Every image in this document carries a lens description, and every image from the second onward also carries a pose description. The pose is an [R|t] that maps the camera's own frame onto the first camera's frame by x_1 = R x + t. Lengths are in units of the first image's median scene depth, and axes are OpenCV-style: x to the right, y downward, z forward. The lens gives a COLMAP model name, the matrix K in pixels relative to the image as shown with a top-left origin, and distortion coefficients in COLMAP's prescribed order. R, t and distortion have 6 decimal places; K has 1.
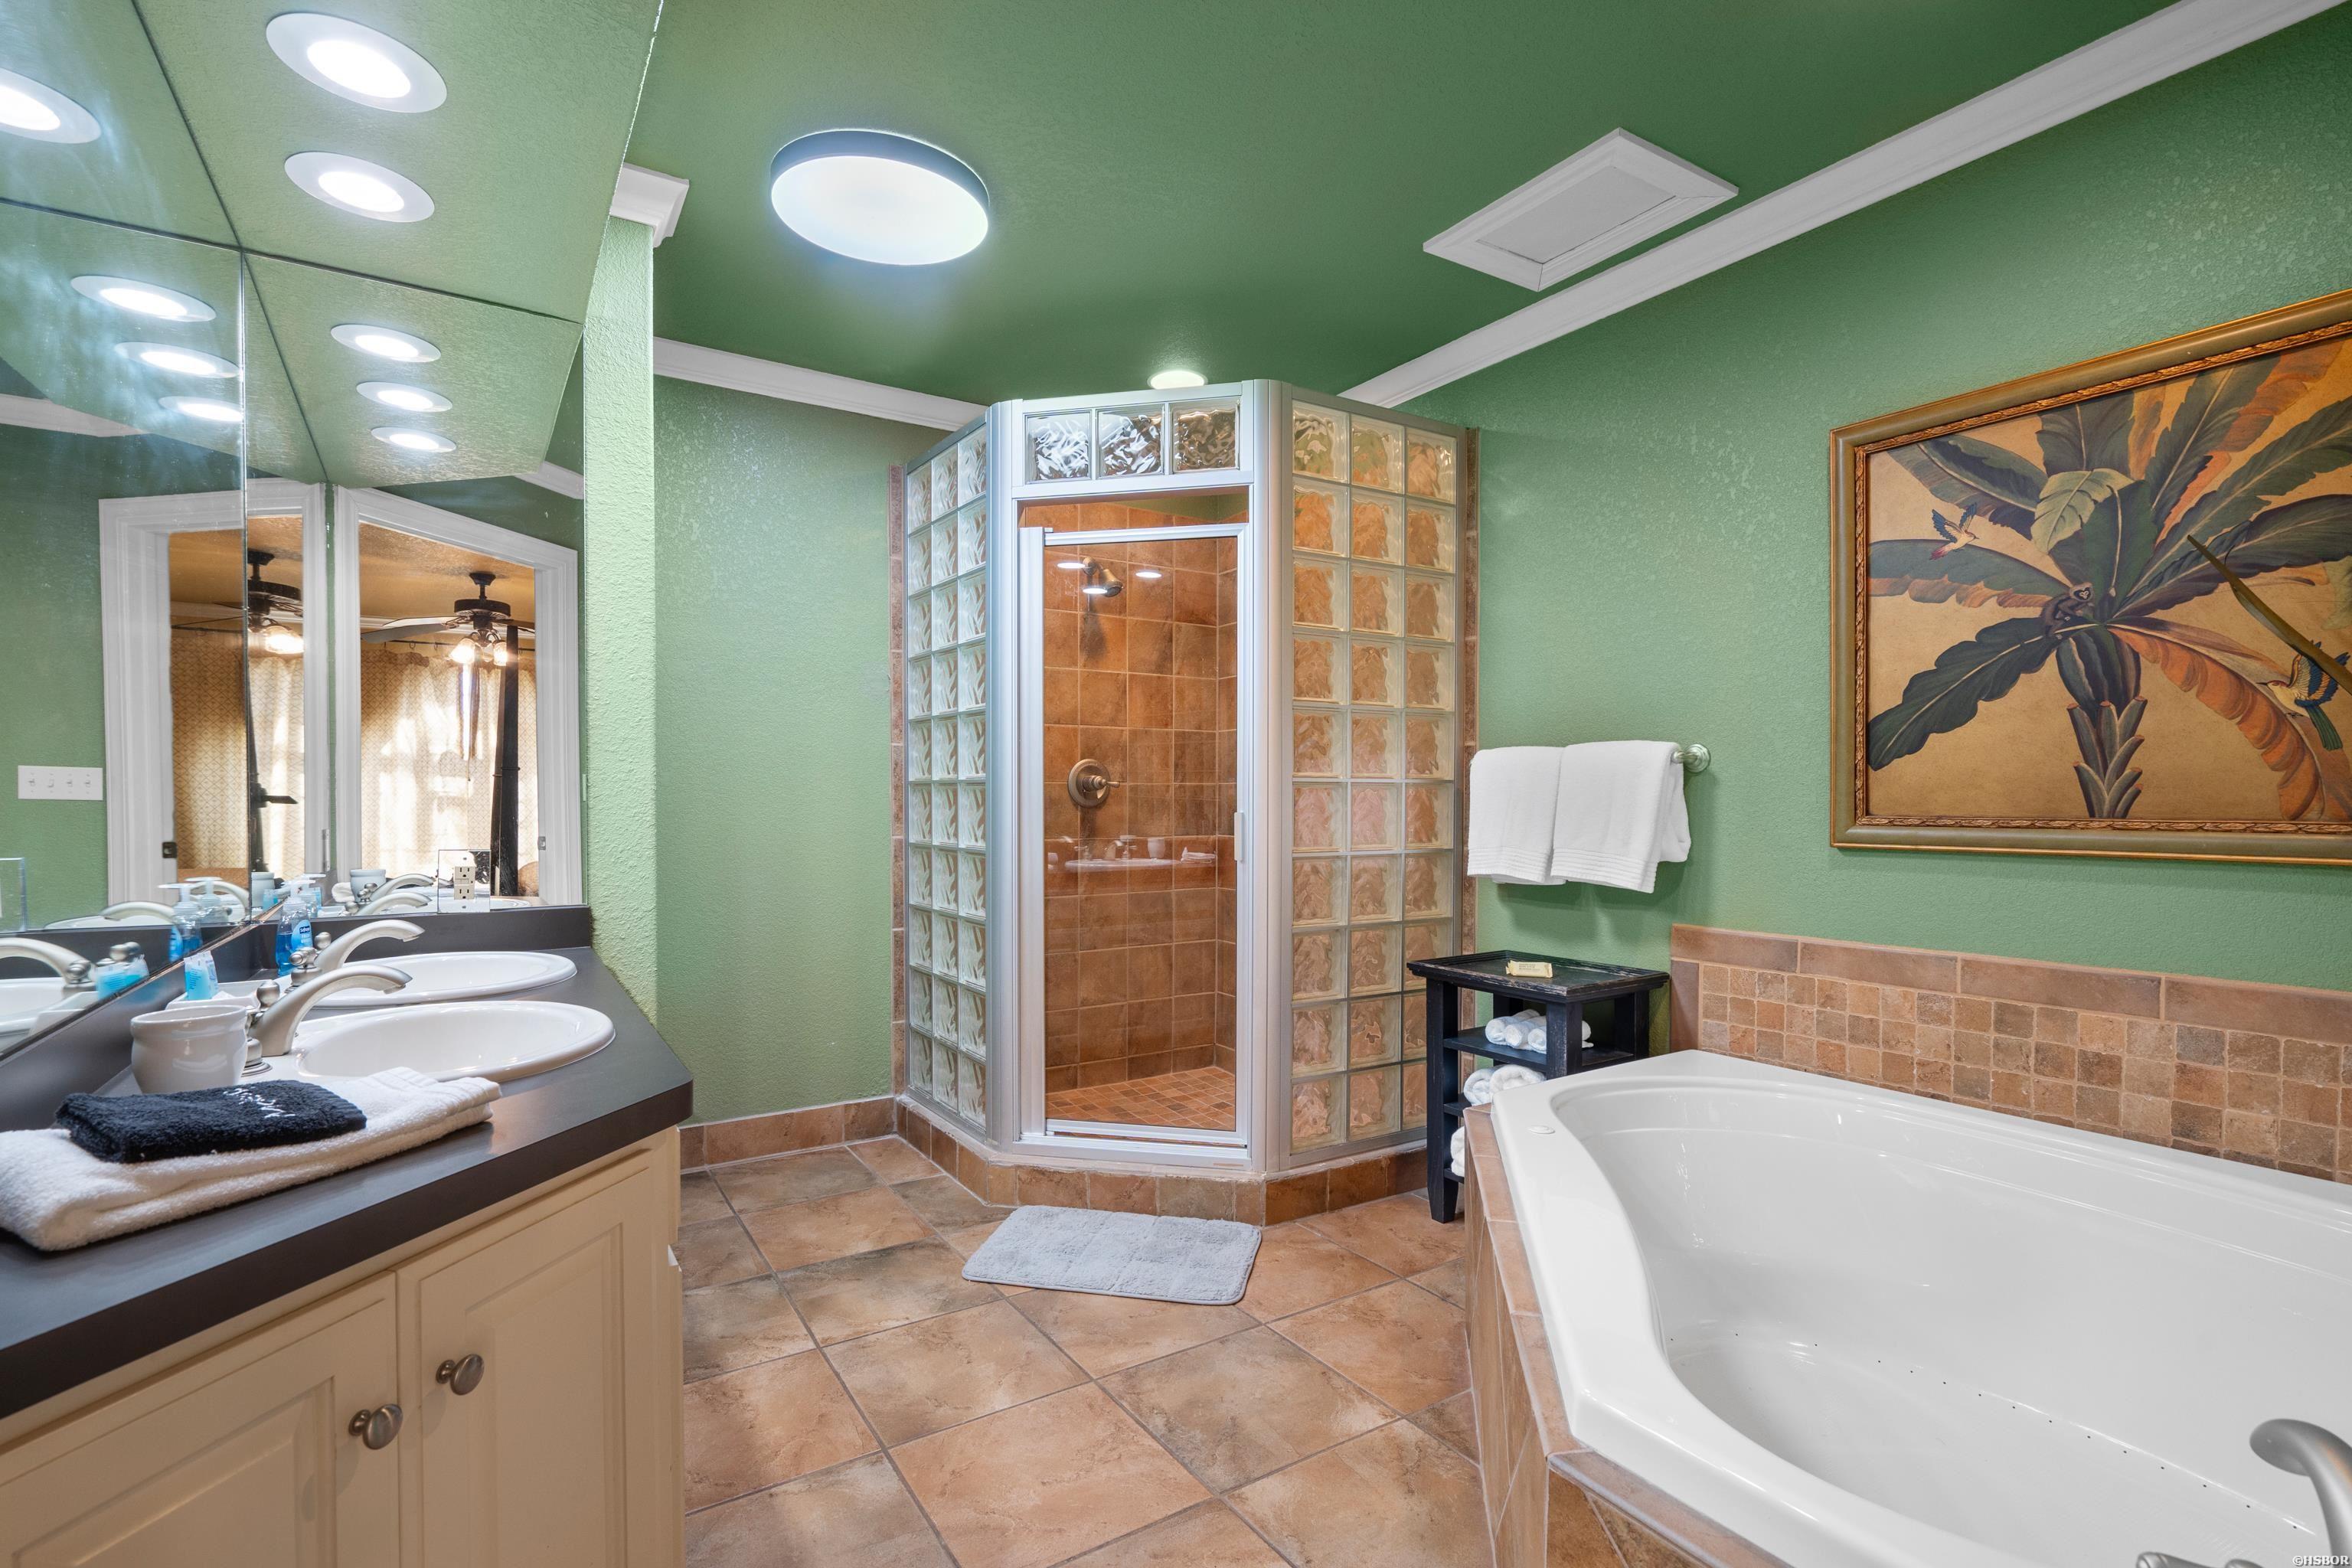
lens RADIAL K [[1072.0, 0, 1170.5], [0, 1072.0, 821.3], [0, 0, 1]] dist [-0.003648, 0.001729]
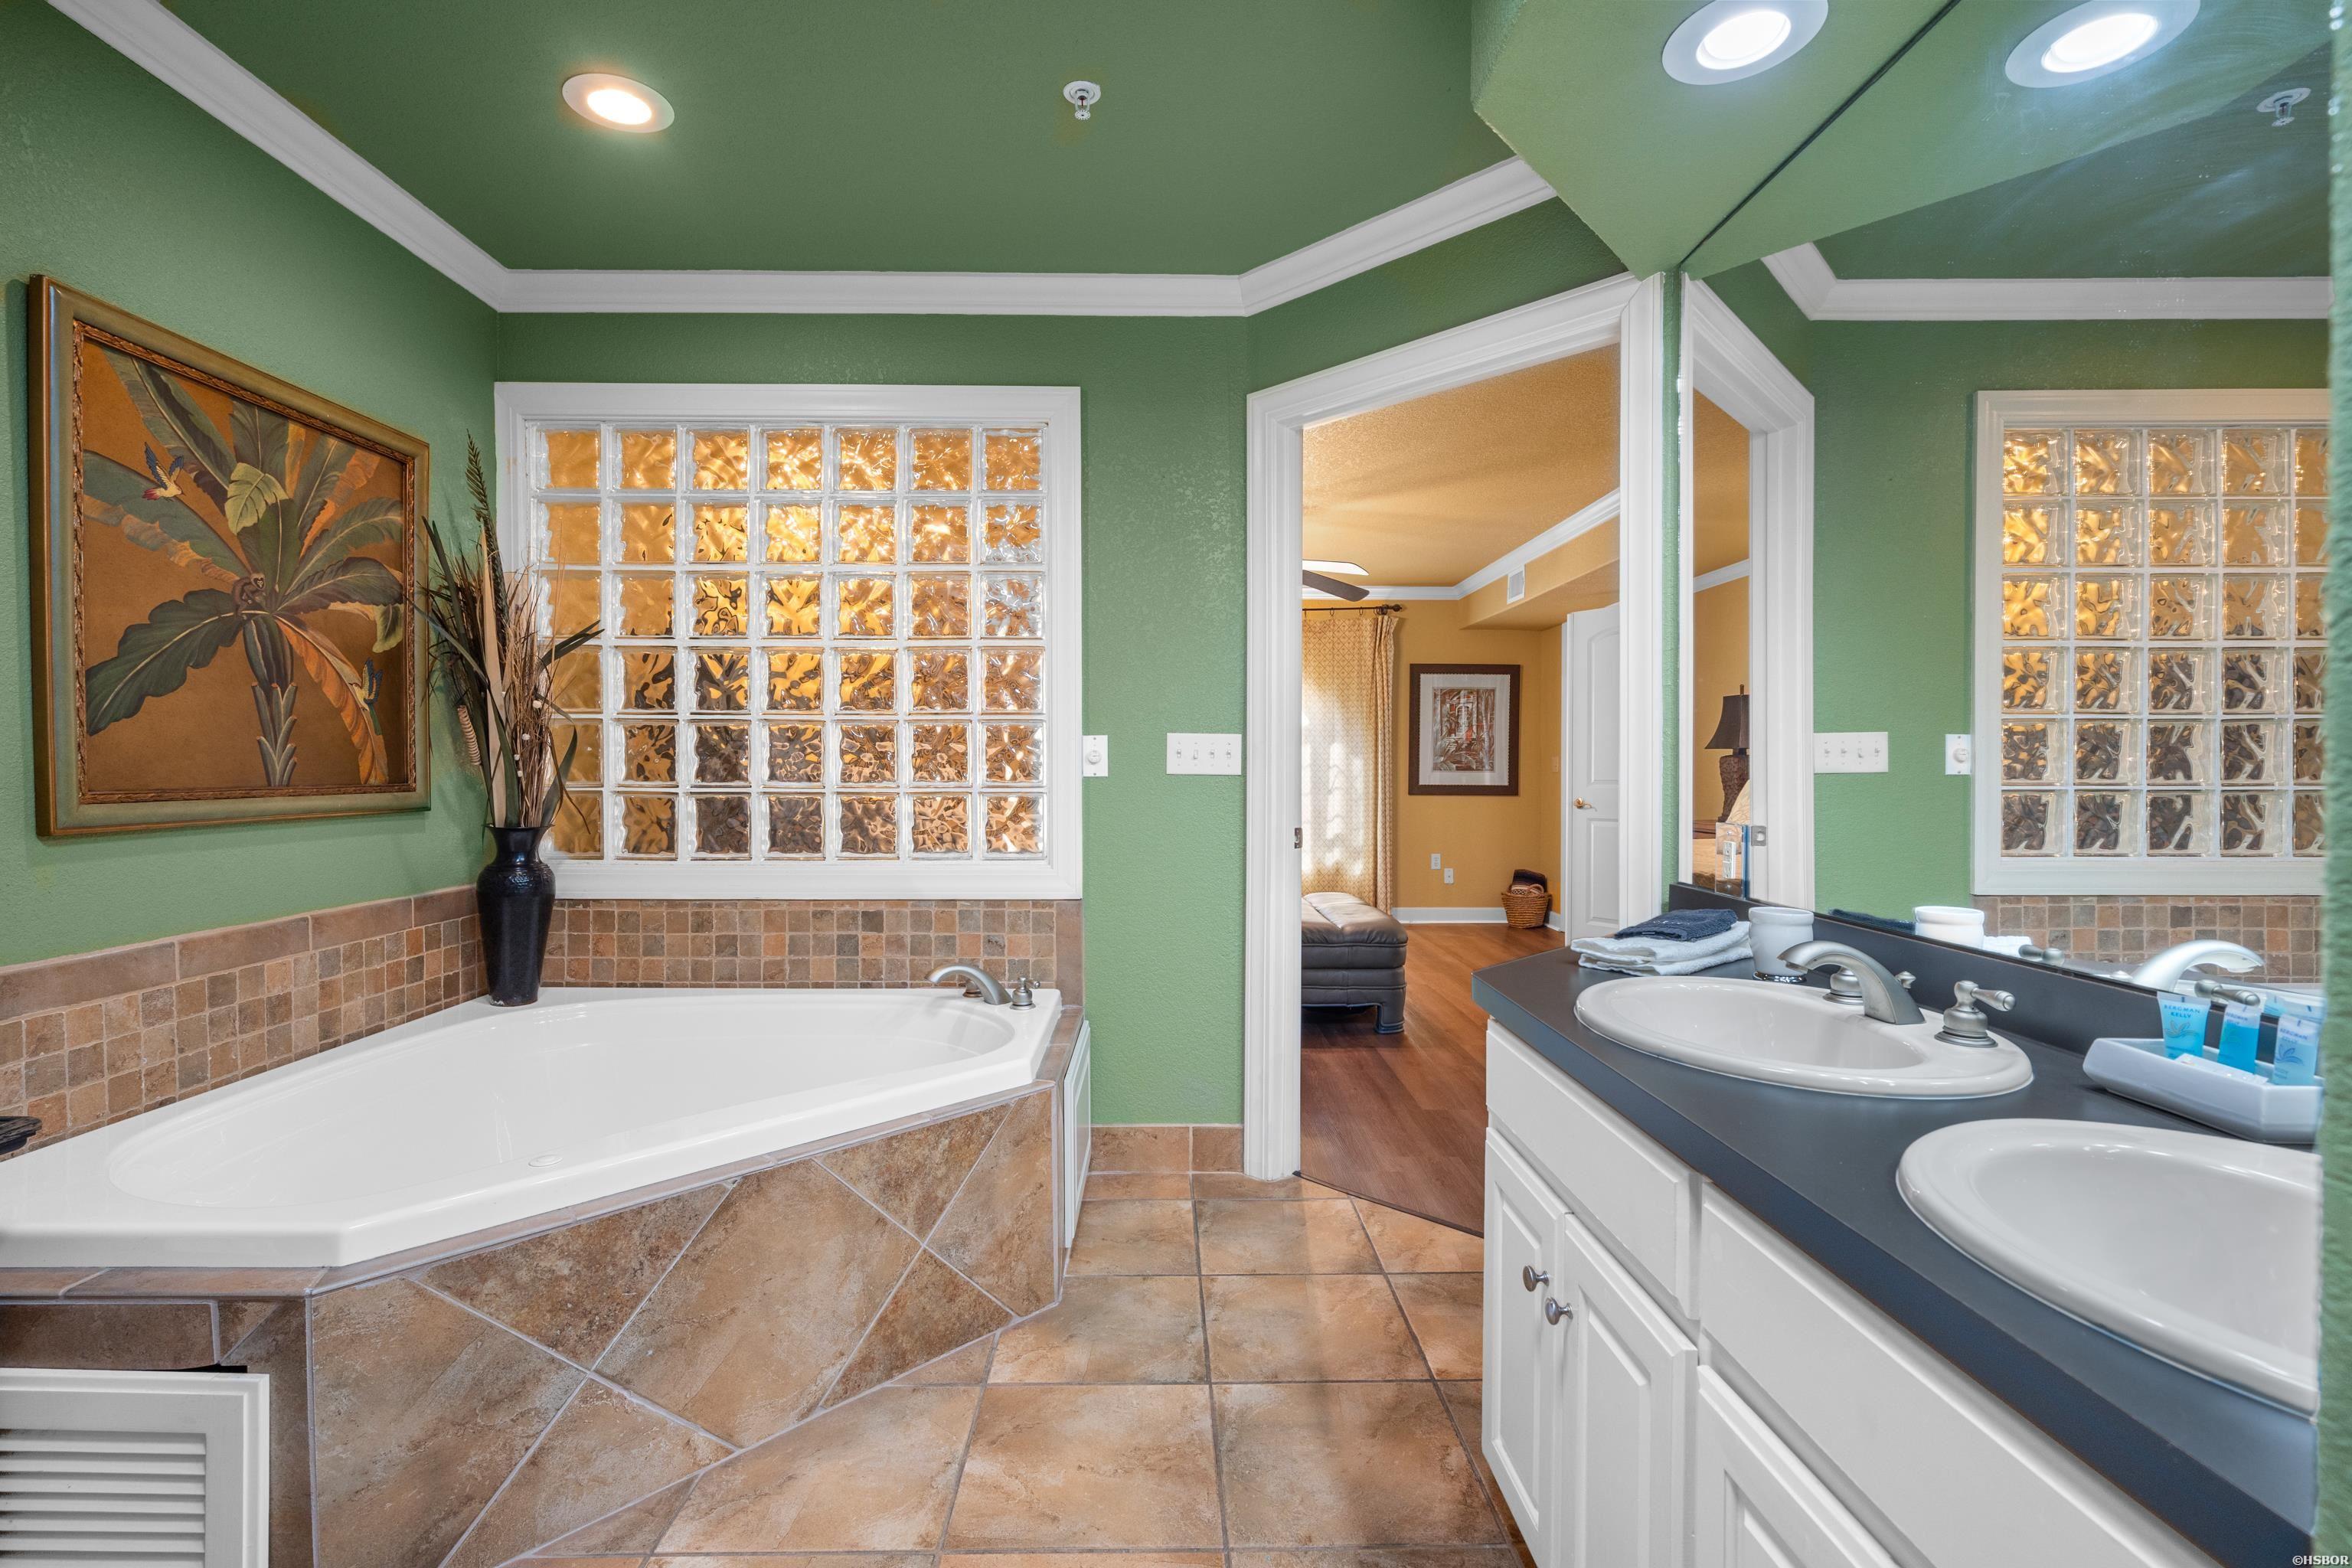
lens RADIAL K [[1072.0, 0, 1169.8], [0, 1072.0, 767.9], [0, 0, 1]] dist [-0.003648, 0.001729]
pose [[-0.848671, -0.005701, 0.528891, -0.536265], [0.006228, 0.999765, 0.020771, -0.041104], [-0.528885, 0.020922, -0.848436, 1.488932]]
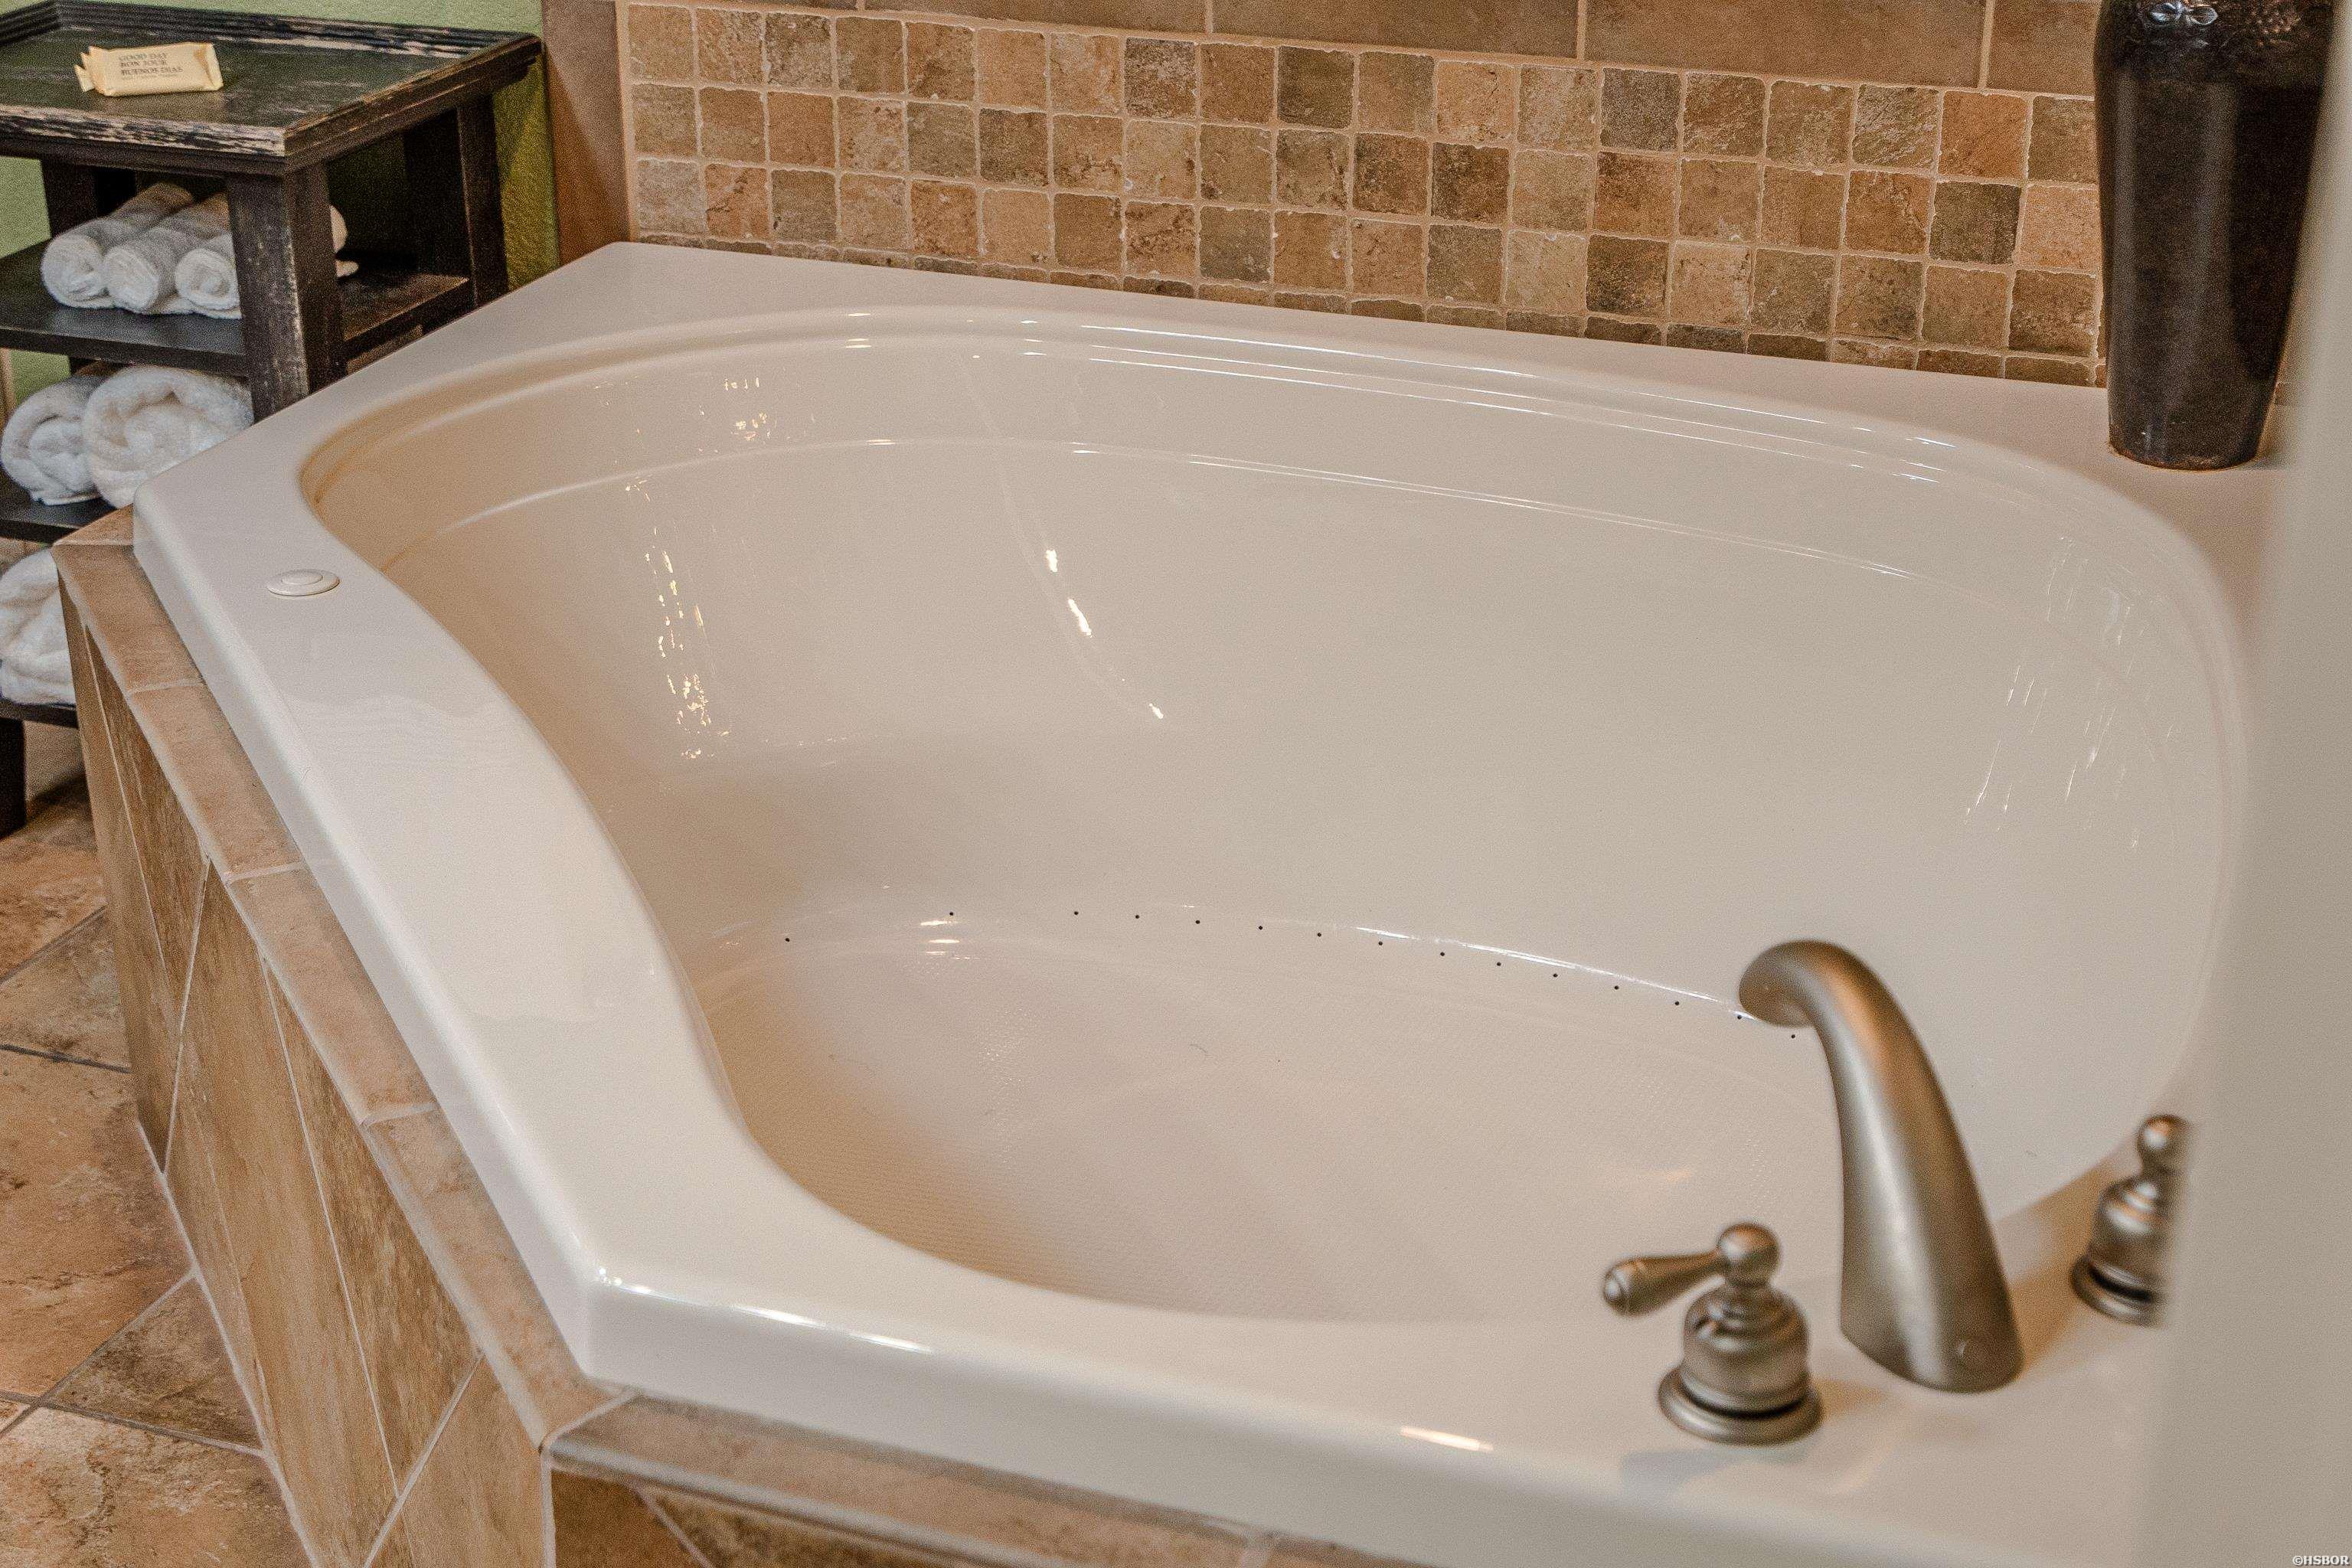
lens RADIAL K [[3391.9, 0, 1176.2], [0, 3391.9, 771.3], [0, 0, 1]] dist [0.035074, 0.000000]
pose [[0.793277, -0.241950, 0.558724, -0.071334], [0.010533, 0.922970, 0.384728, -0.086948], [-0.608770, -0.299311, 0.734719, -0.029182]]
